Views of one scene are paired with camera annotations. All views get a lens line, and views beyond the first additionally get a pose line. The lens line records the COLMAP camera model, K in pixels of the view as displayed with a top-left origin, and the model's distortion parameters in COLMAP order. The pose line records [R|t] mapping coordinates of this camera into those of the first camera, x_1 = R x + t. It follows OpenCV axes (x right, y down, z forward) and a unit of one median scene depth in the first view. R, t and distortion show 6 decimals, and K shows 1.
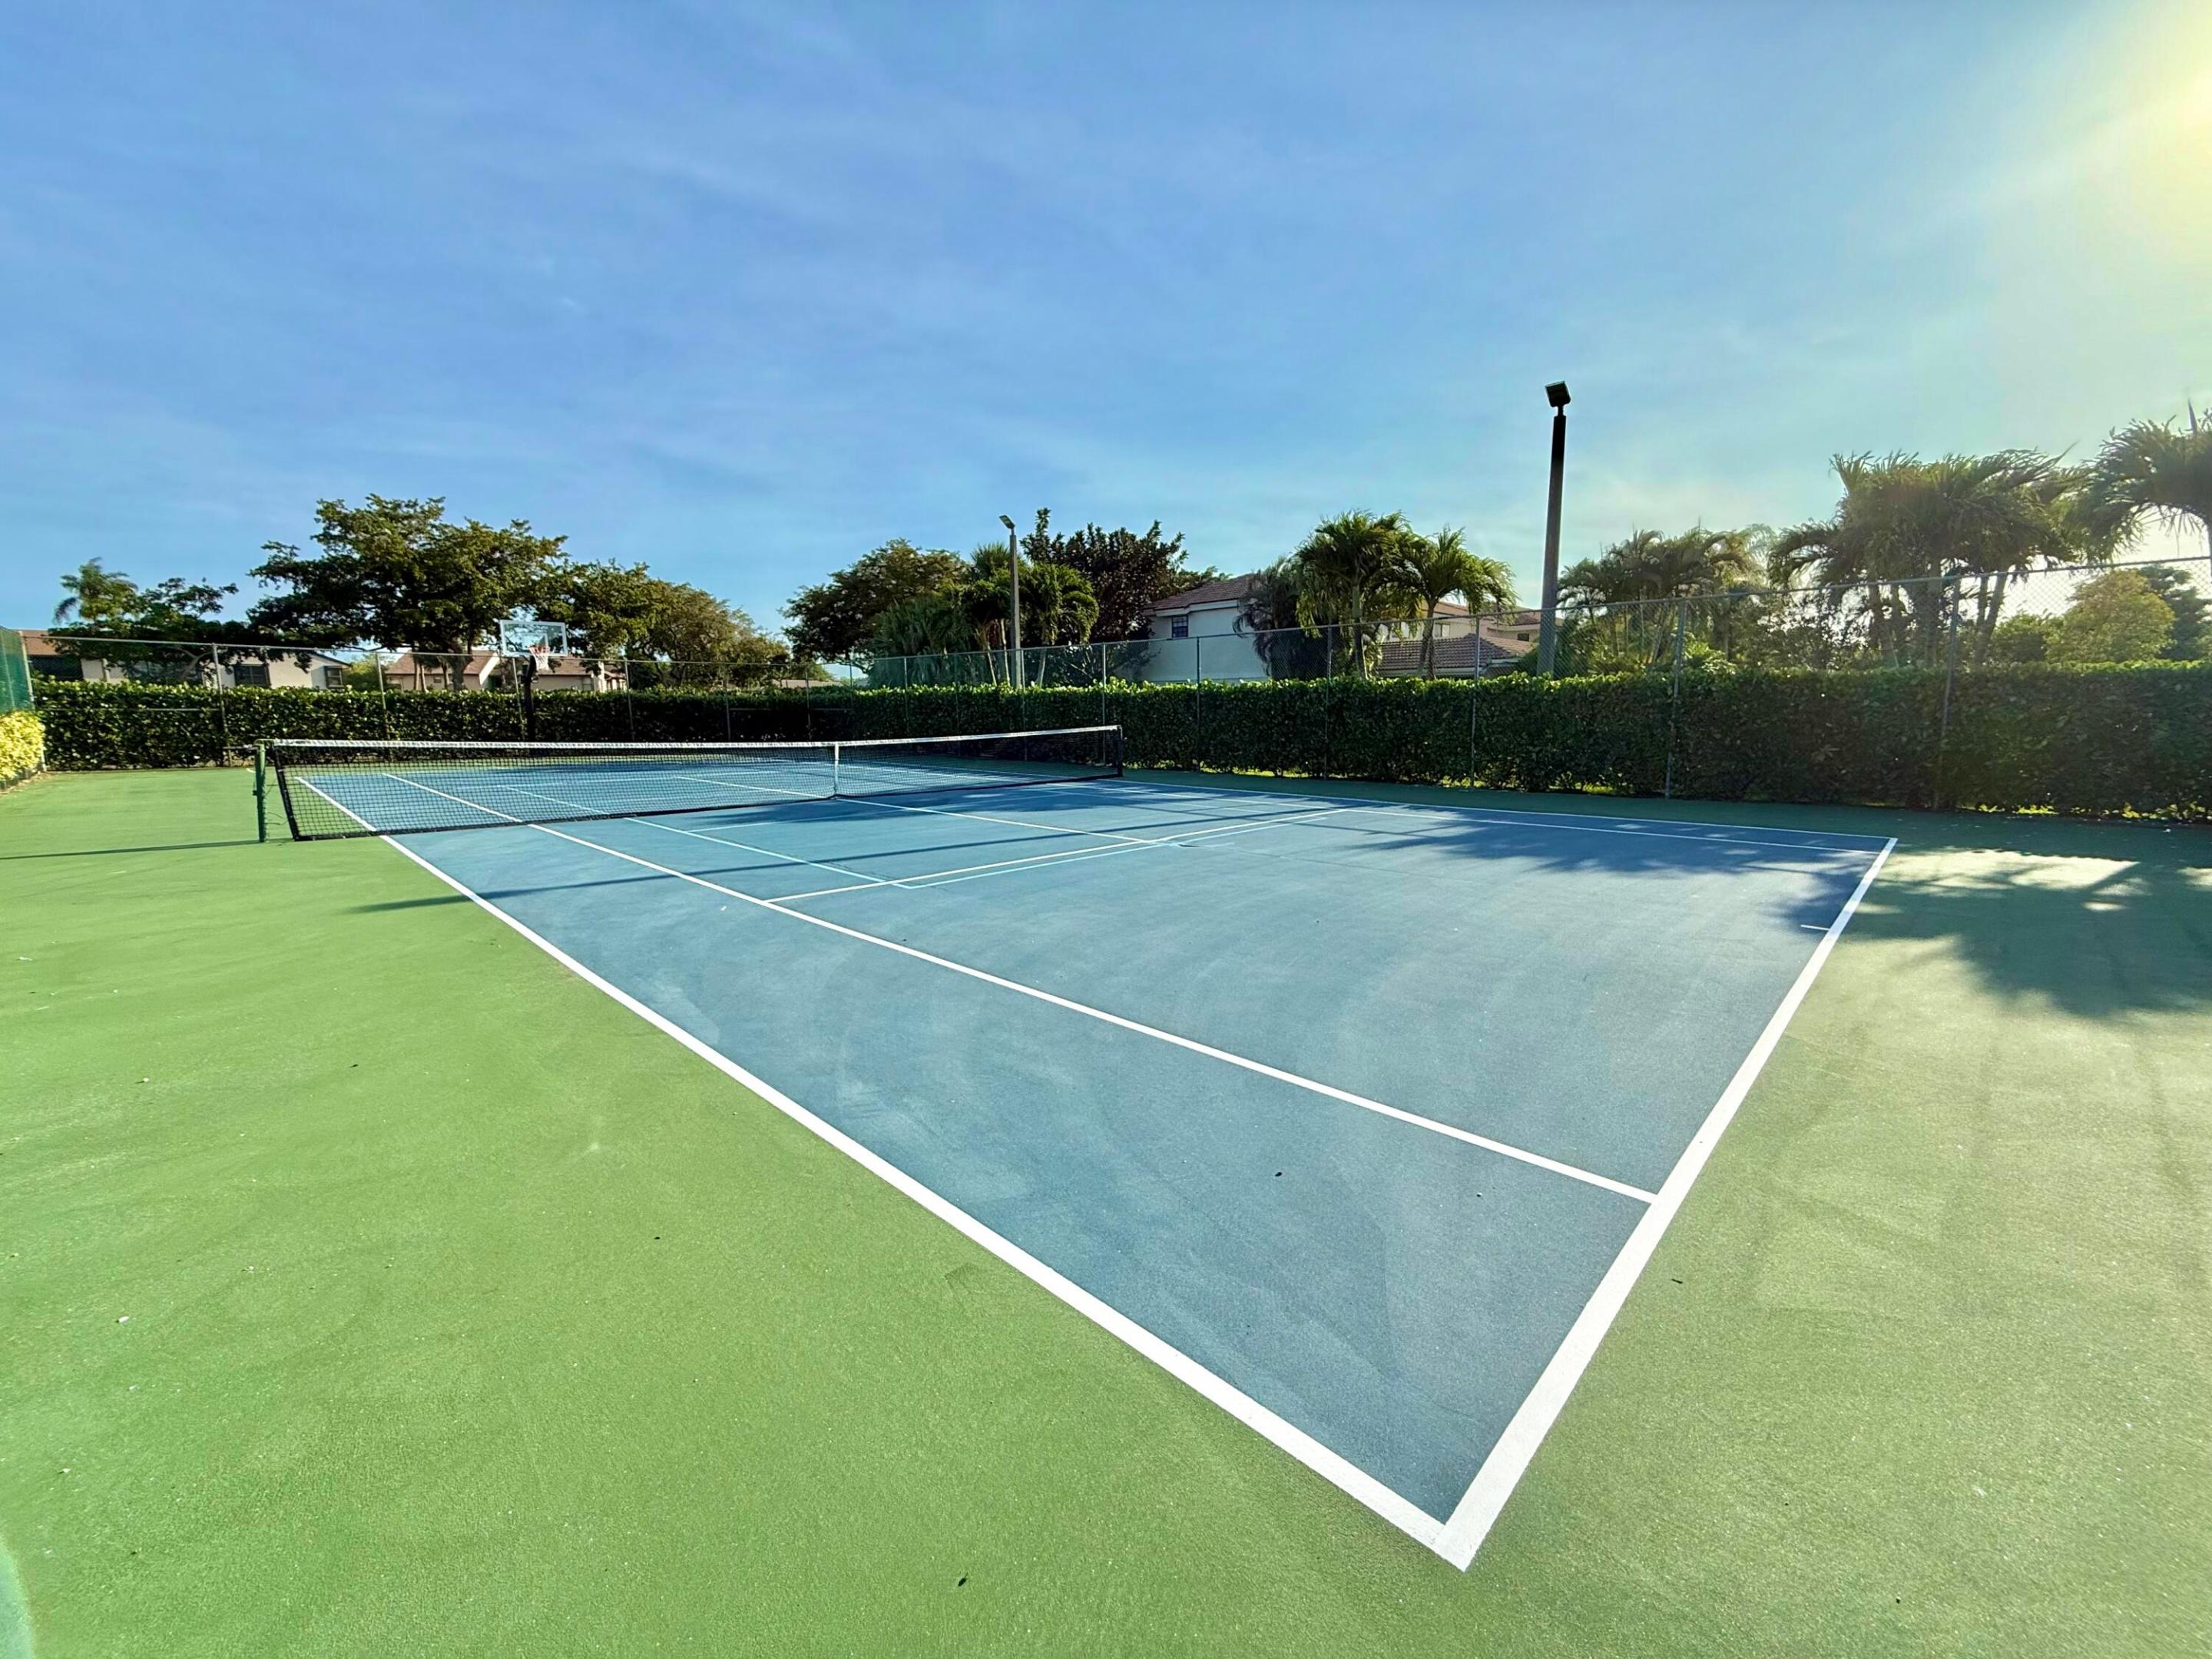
lens RADIAL K [[887.1, 0, 1107.5], [0, 887.1, 814.7], [0, 0, 1]] dist [-0.000970, -0.000104]
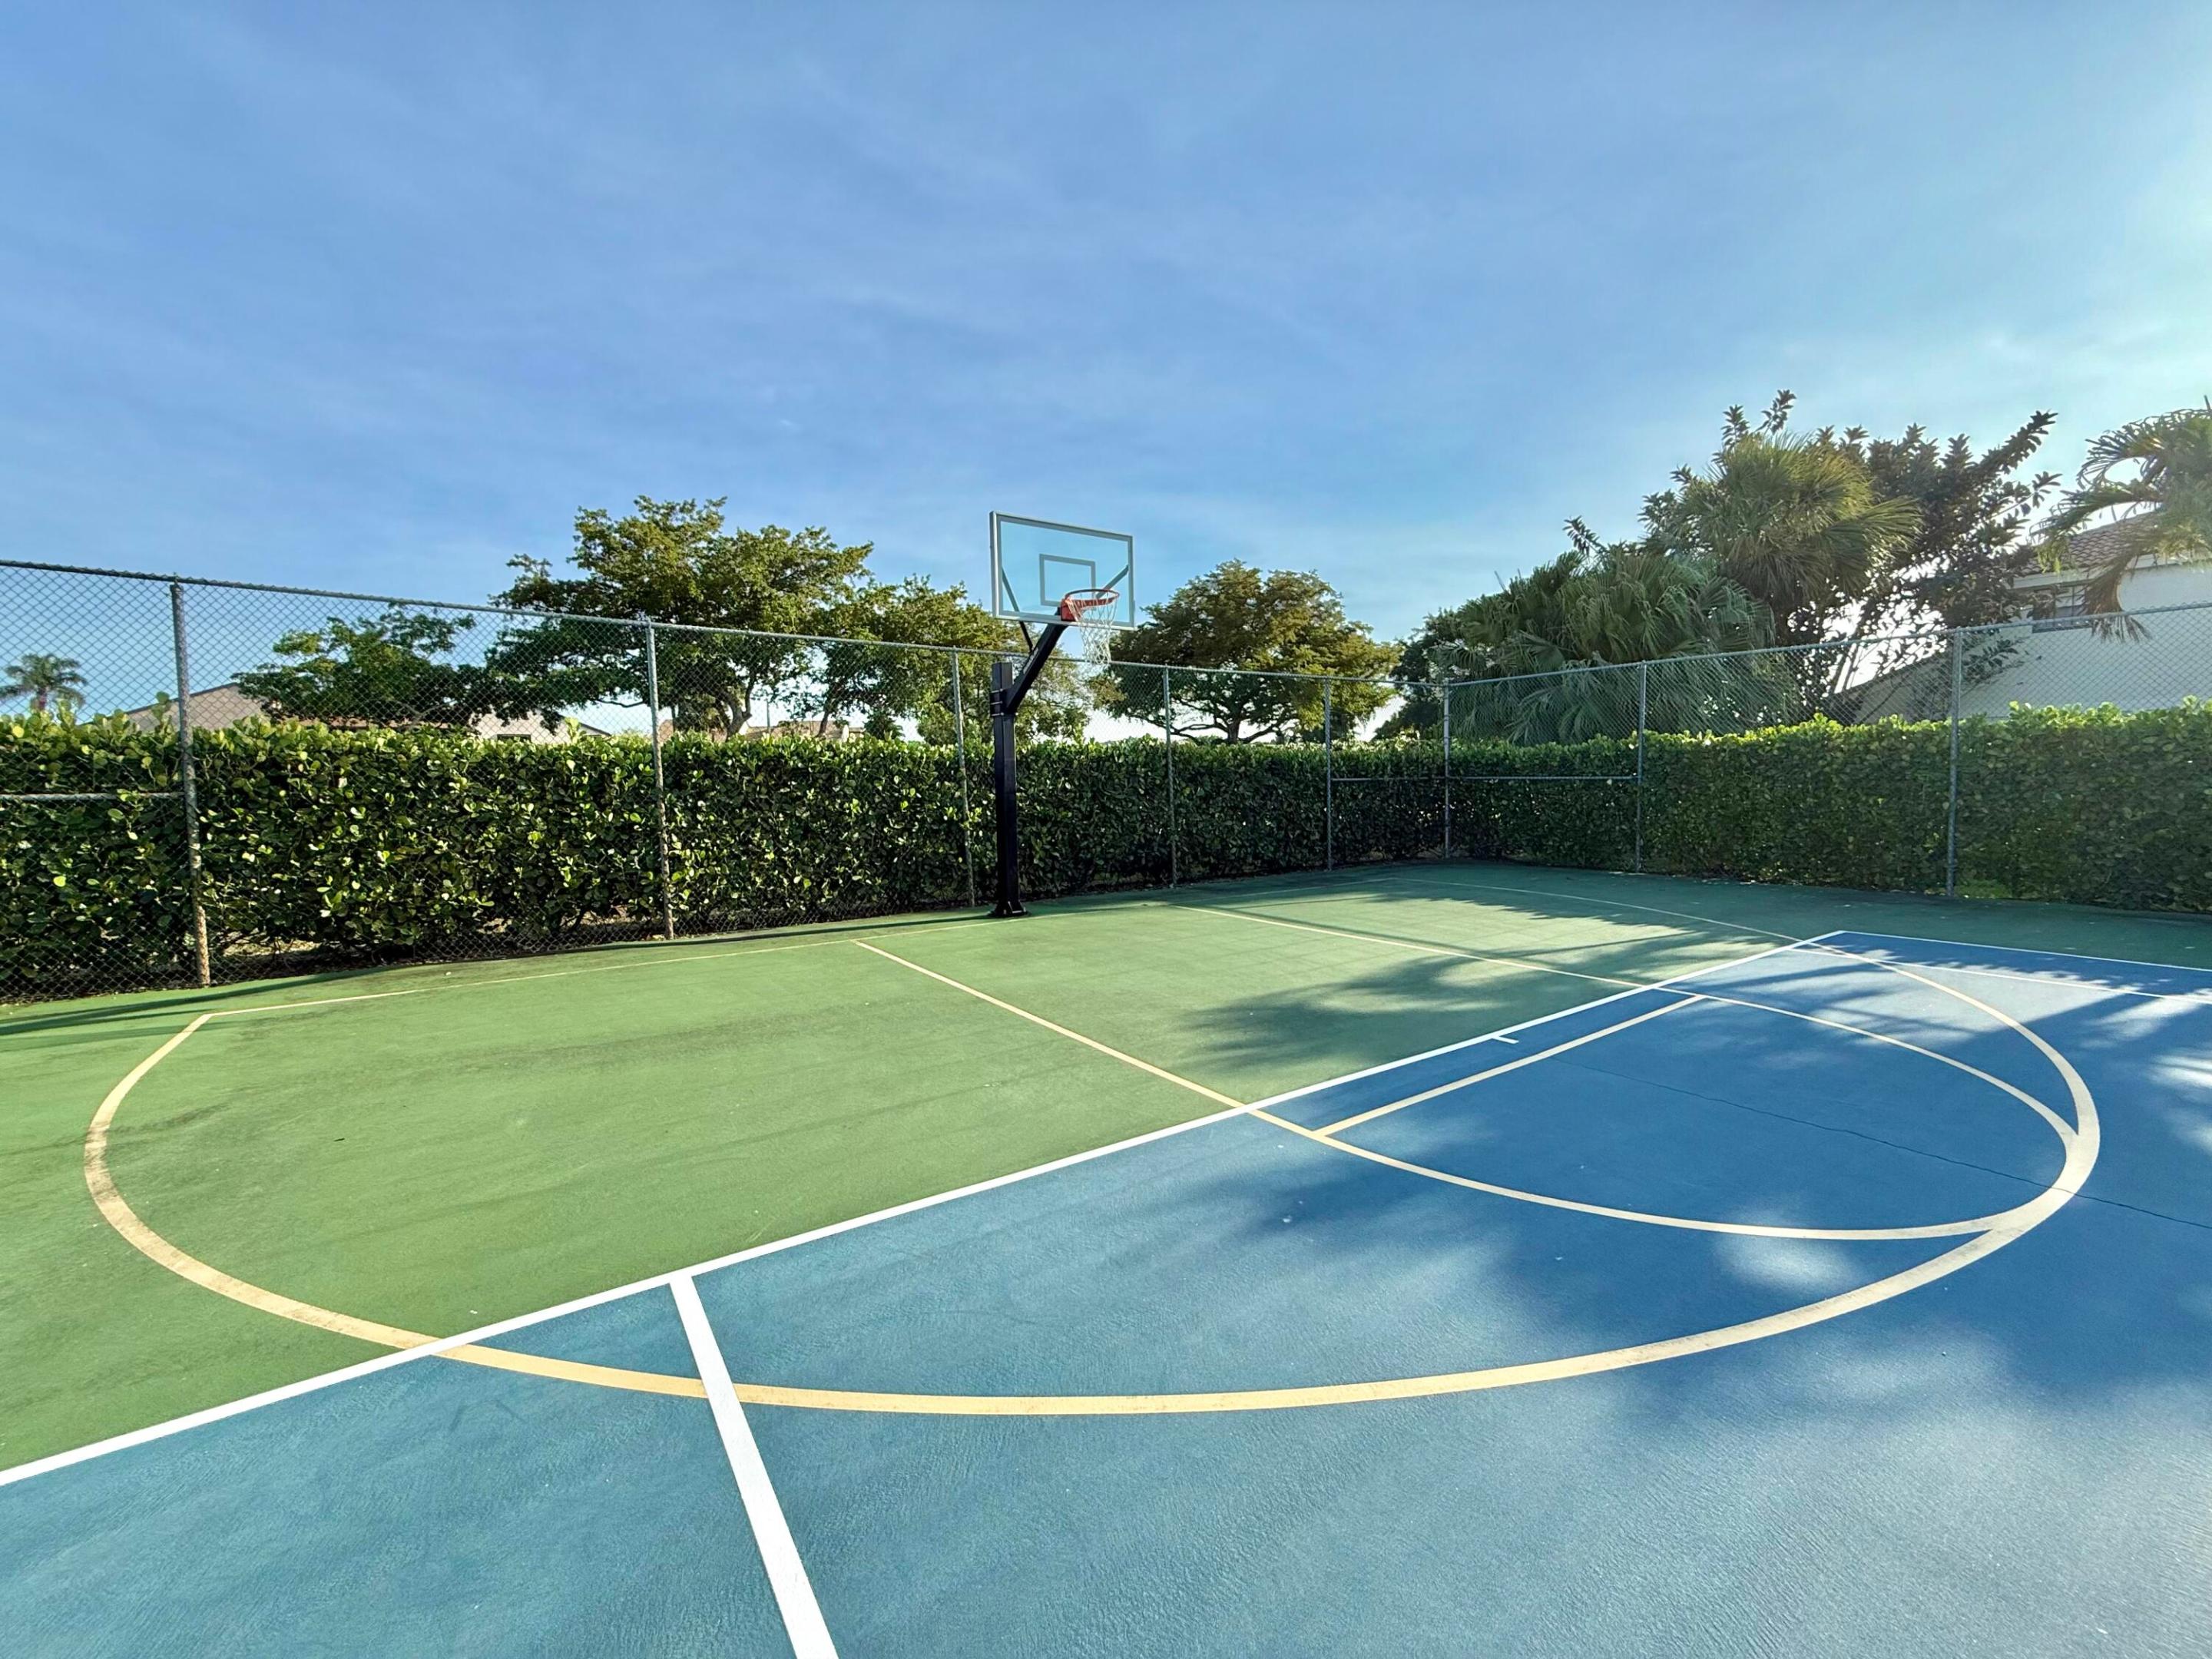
lens RADIAL K [[887.1, 0, 1106.3], [0, 887.1, 839.4], [0, 0, 1]] dist [-0.000970, -0.000104]
pose [[0.980542, 0.004931, -0.196249, -0.318426], [-0.014566, 0.998756, -0.047686, -0.046853], [0.195769, 0.049616, 0.979394, 0.384302]]
